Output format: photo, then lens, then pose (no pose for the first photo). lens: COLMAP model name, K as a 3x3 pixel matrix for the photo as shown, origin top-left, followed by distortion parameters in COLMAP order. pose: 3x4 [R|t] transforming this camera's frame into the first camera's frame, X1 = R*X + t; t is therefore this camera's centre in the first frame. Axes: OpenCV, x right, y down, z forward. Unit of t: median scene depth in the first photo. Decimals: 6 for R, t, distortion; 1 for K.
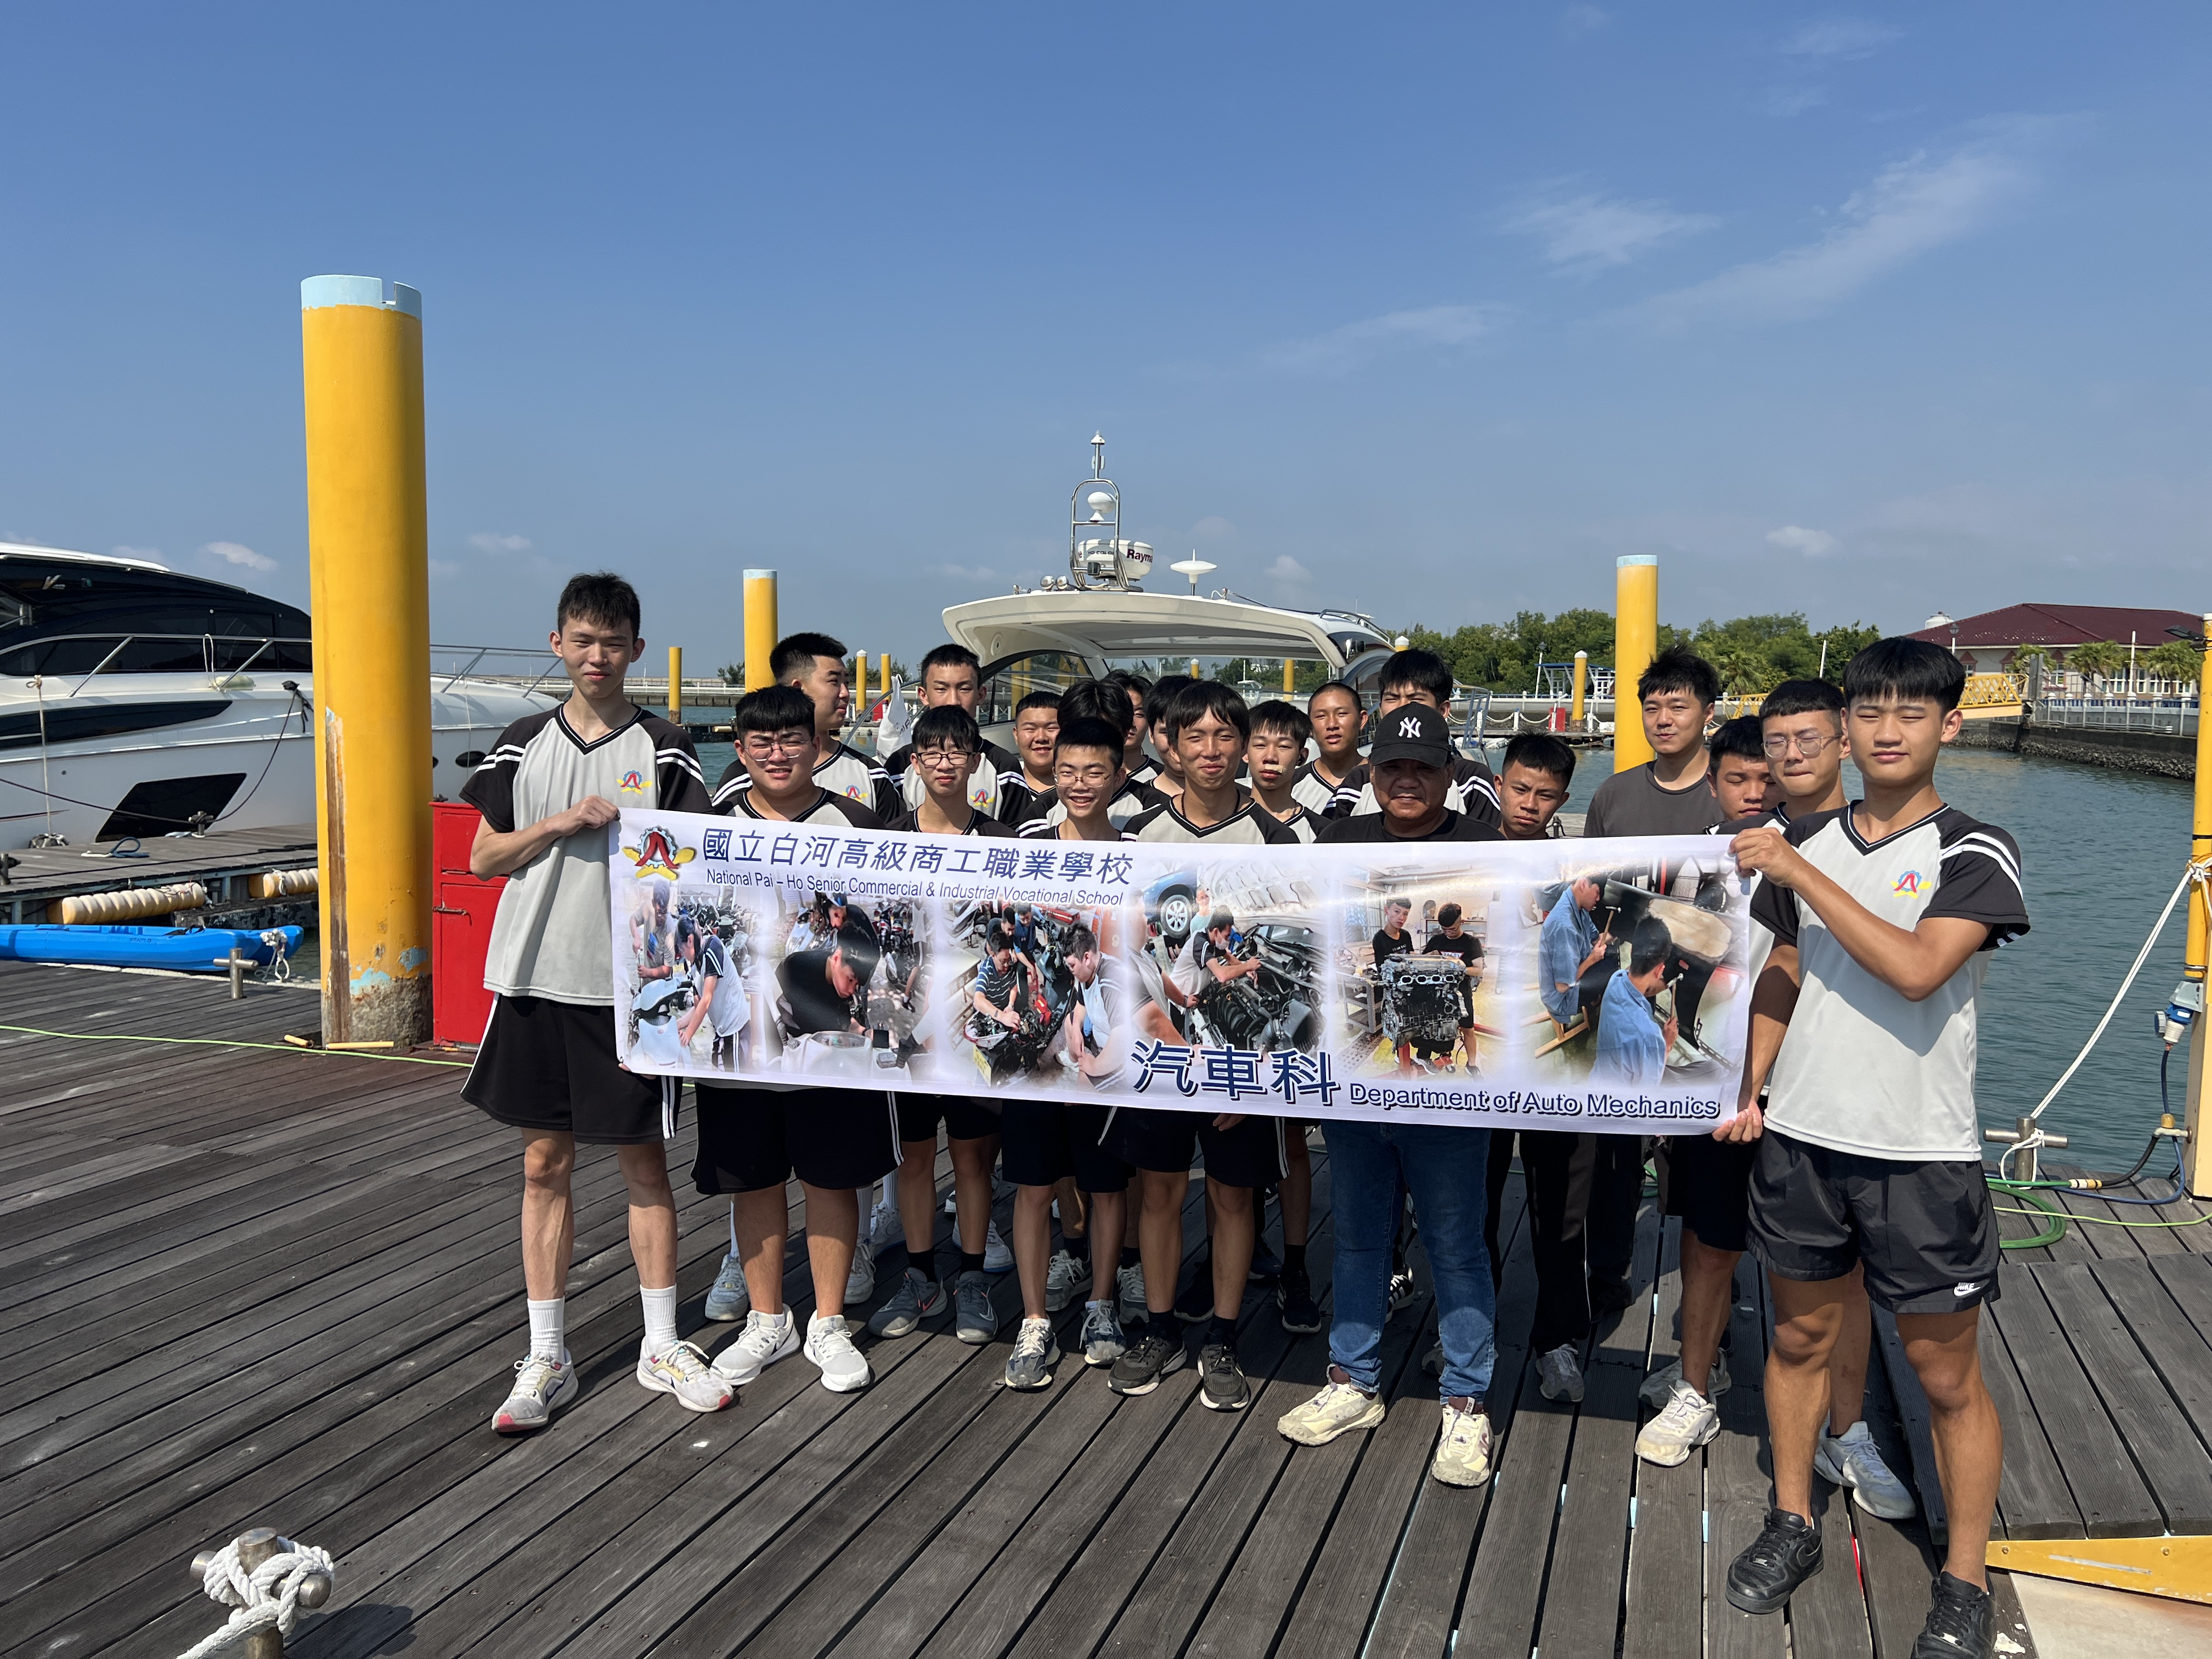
lens RADIAL K [[1663.6, 0, 1094.8], [0, 1663.6, 828.4], [0, 0, 1]] dist [0.039012, -0.041482]
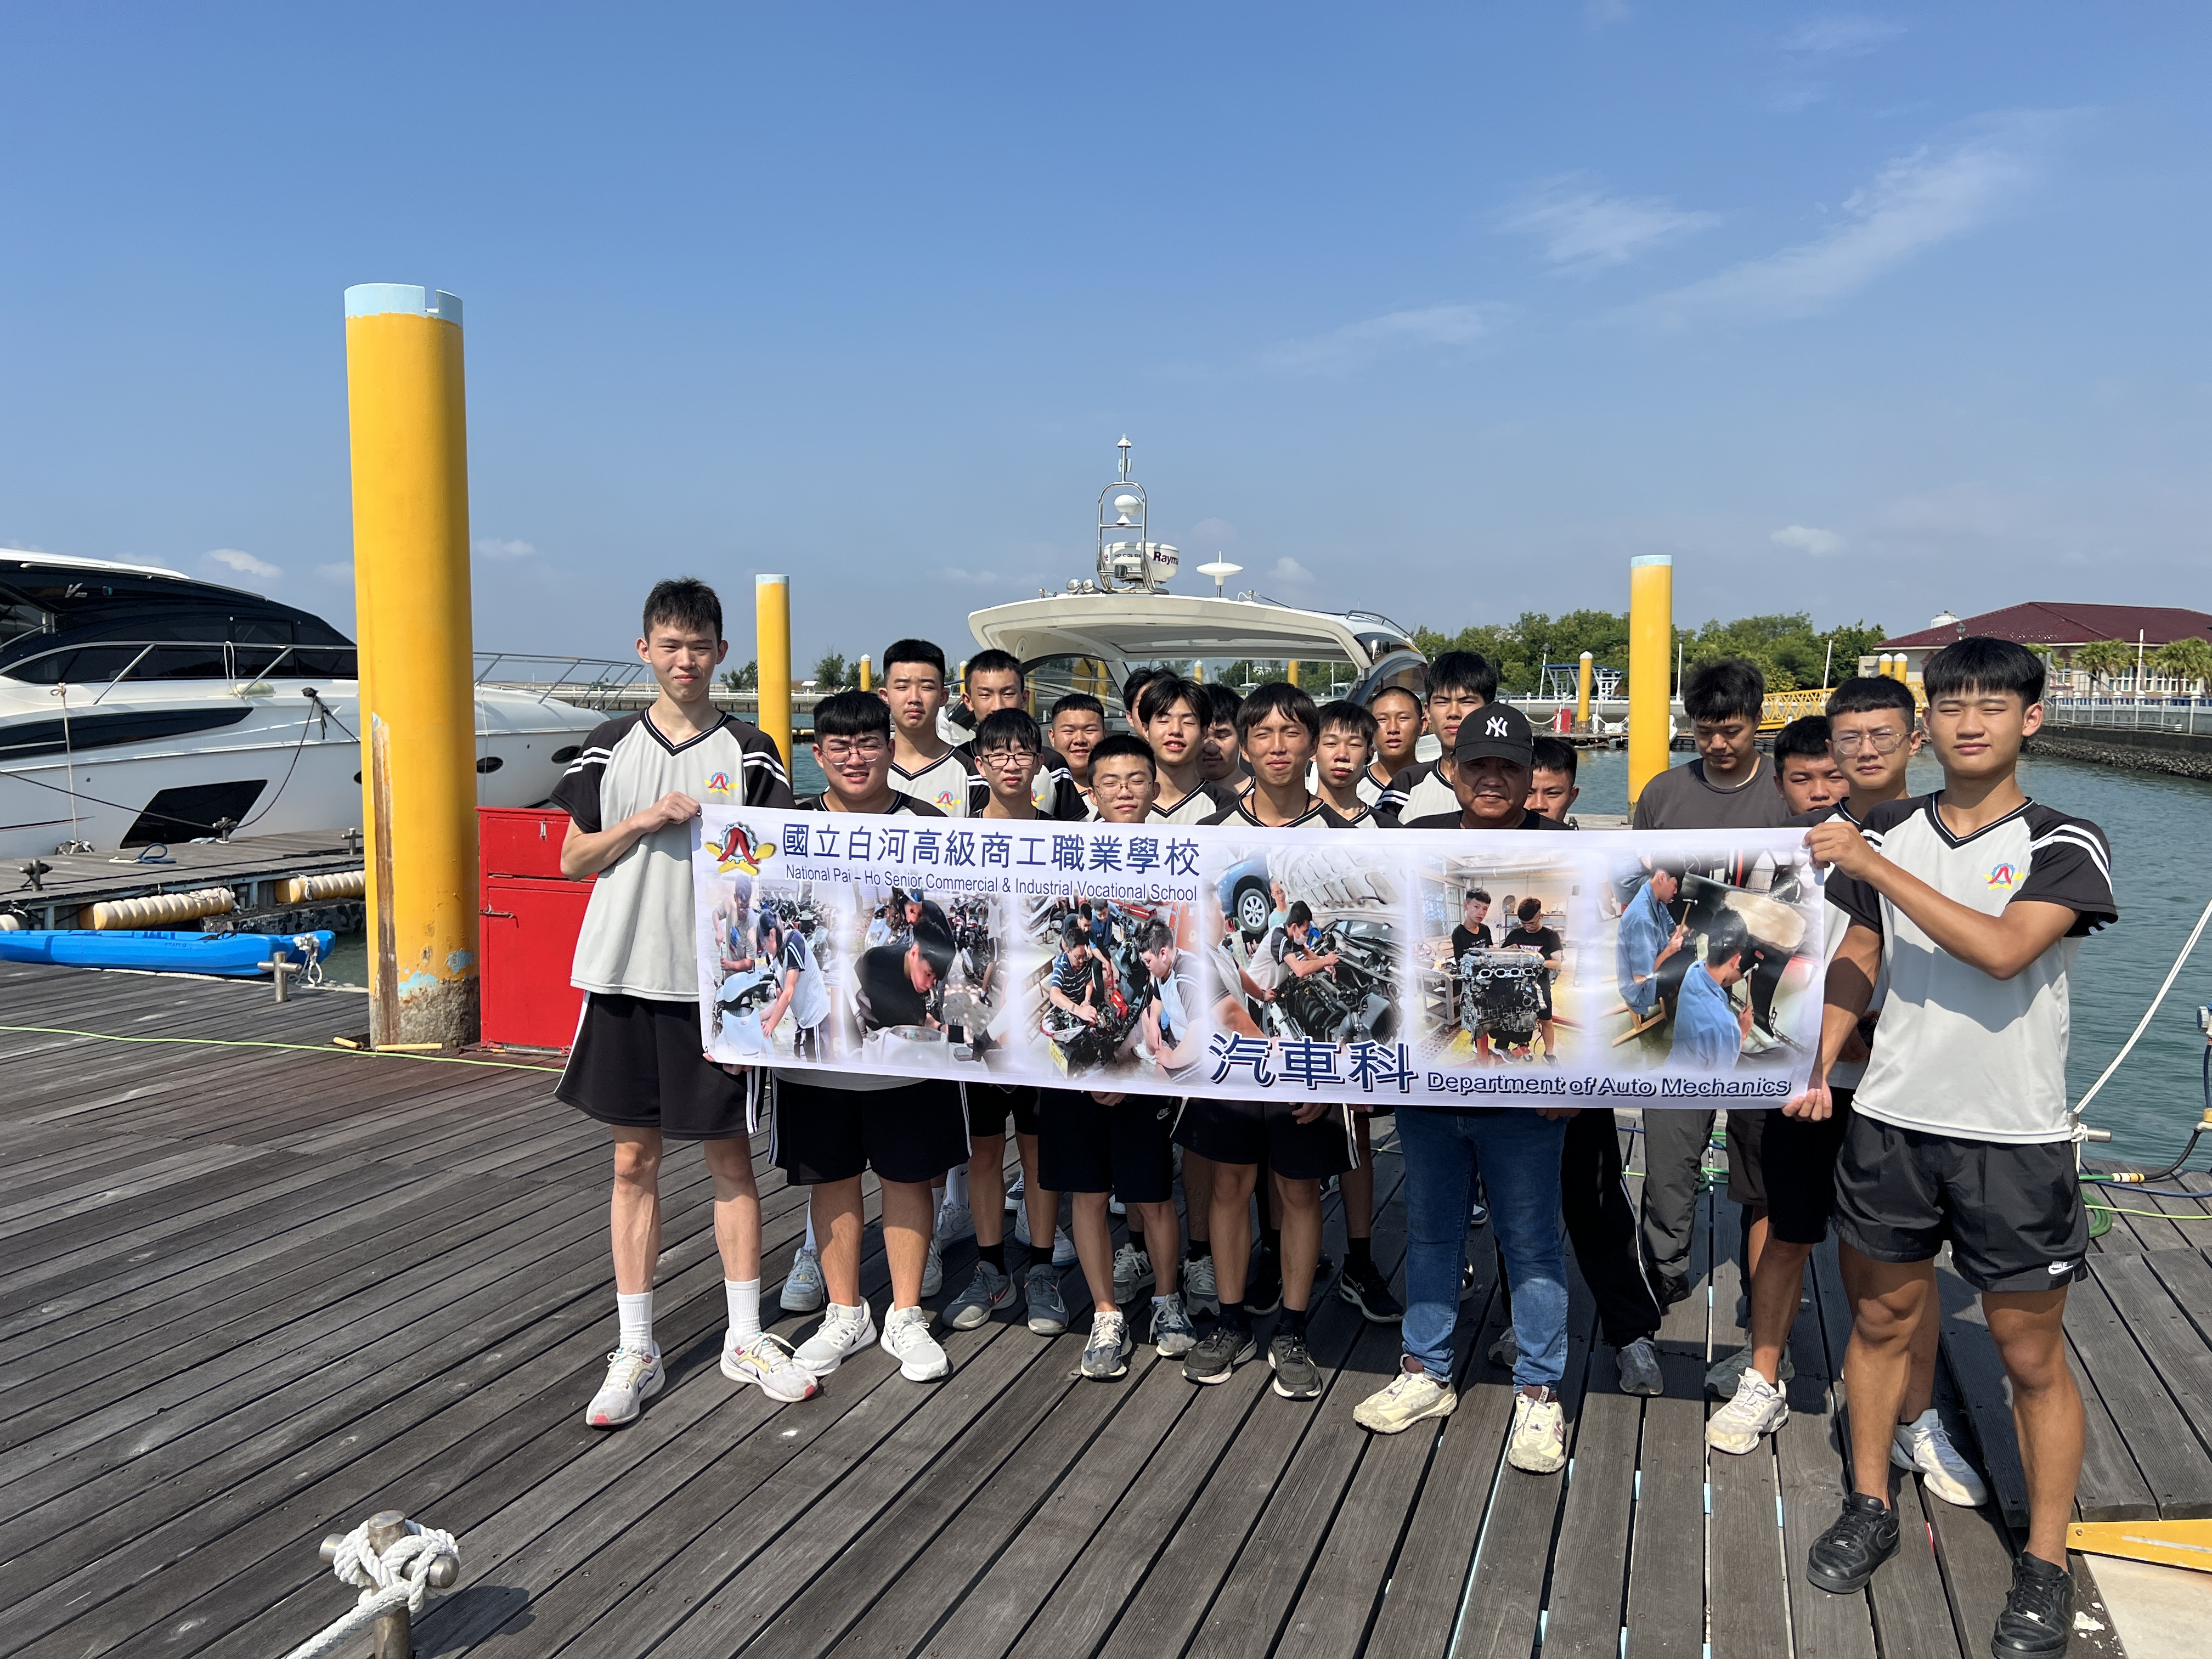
lens RADIAL K [[1663.6, 0, 1082.4], [0, 1663.6, 823.7], [0, 0, 1]] dist [0.039012, -0.041482]
pose [[0.999955, -0.005221, -0.007911, -0.040385], [0.005182, 0.999974, -0.004993, 0.003113], [0.007937, 0.004952, 0.999956, -0.015083]]
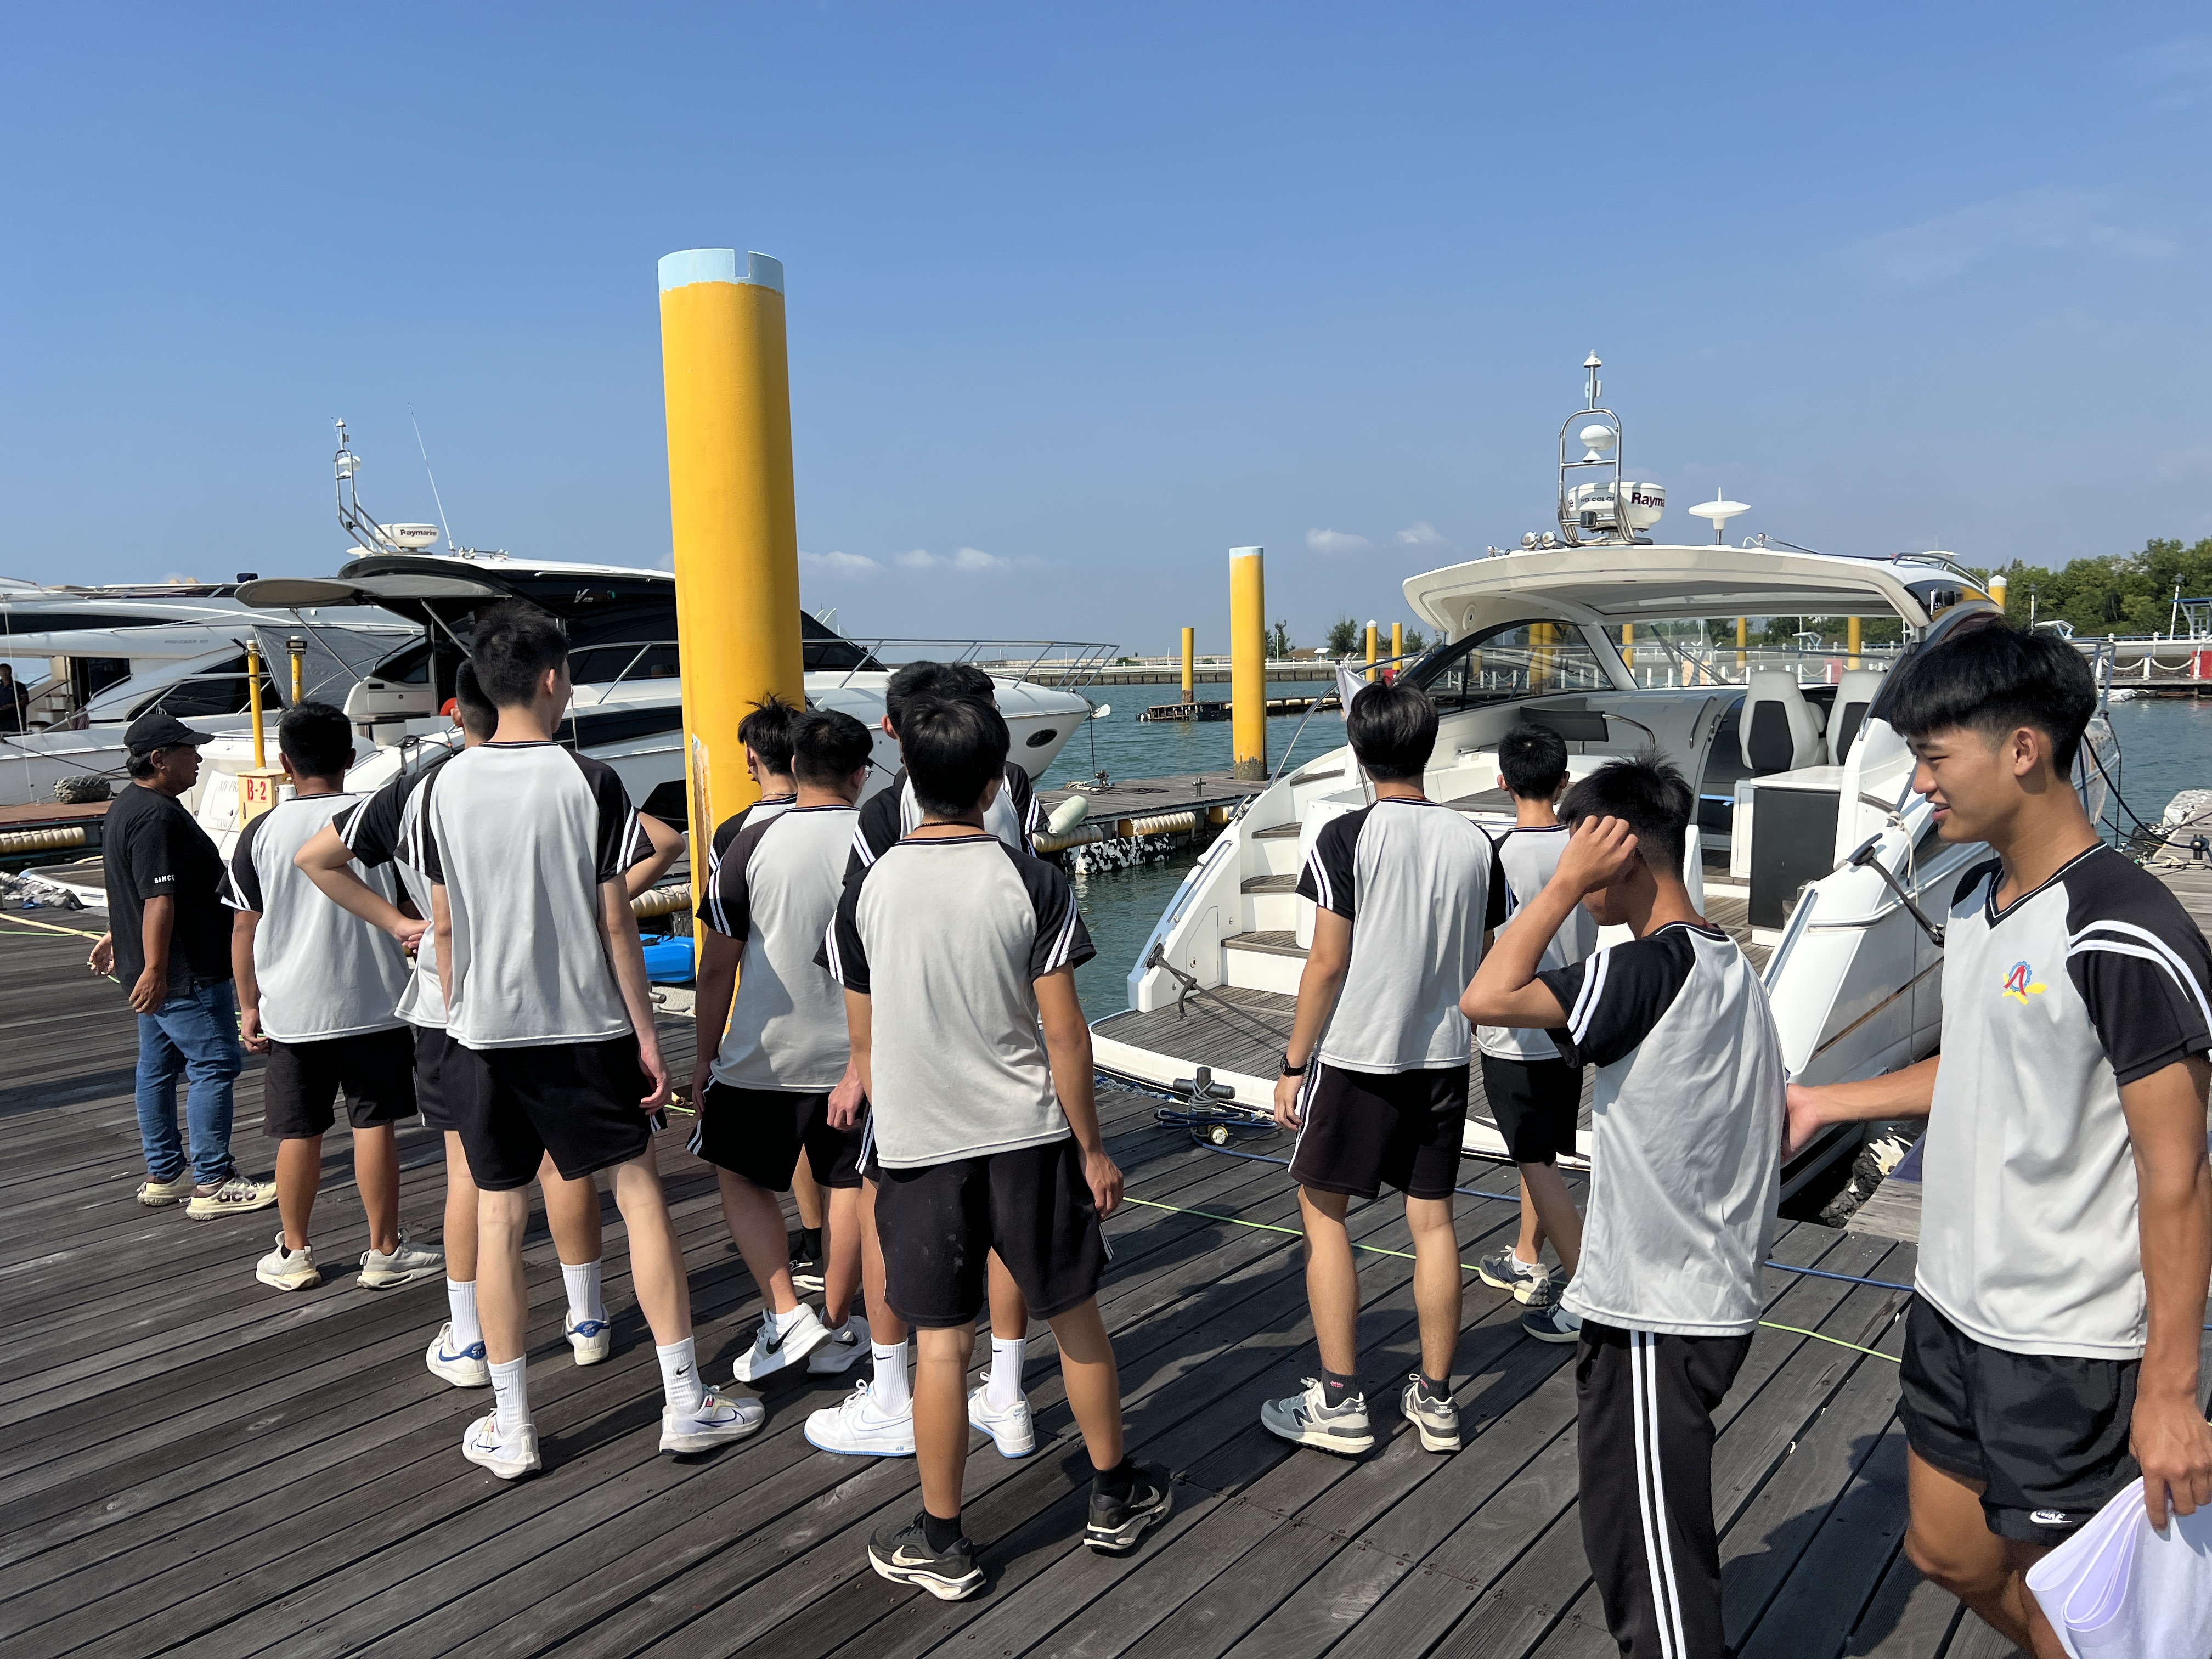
lens RADIAL K [[1663.6, 0, 1108.1], [0, 1663.6, 825.4], [0, 0, 1]] dist [0.039012, -0.041482]
pose [[0.954118, -0.009263, -0.299289, 0.045146], [0.014168, 0.999798, 0.014223, -0.052457], [0.299097, -0.017811, 0.954057, 0.357689]]
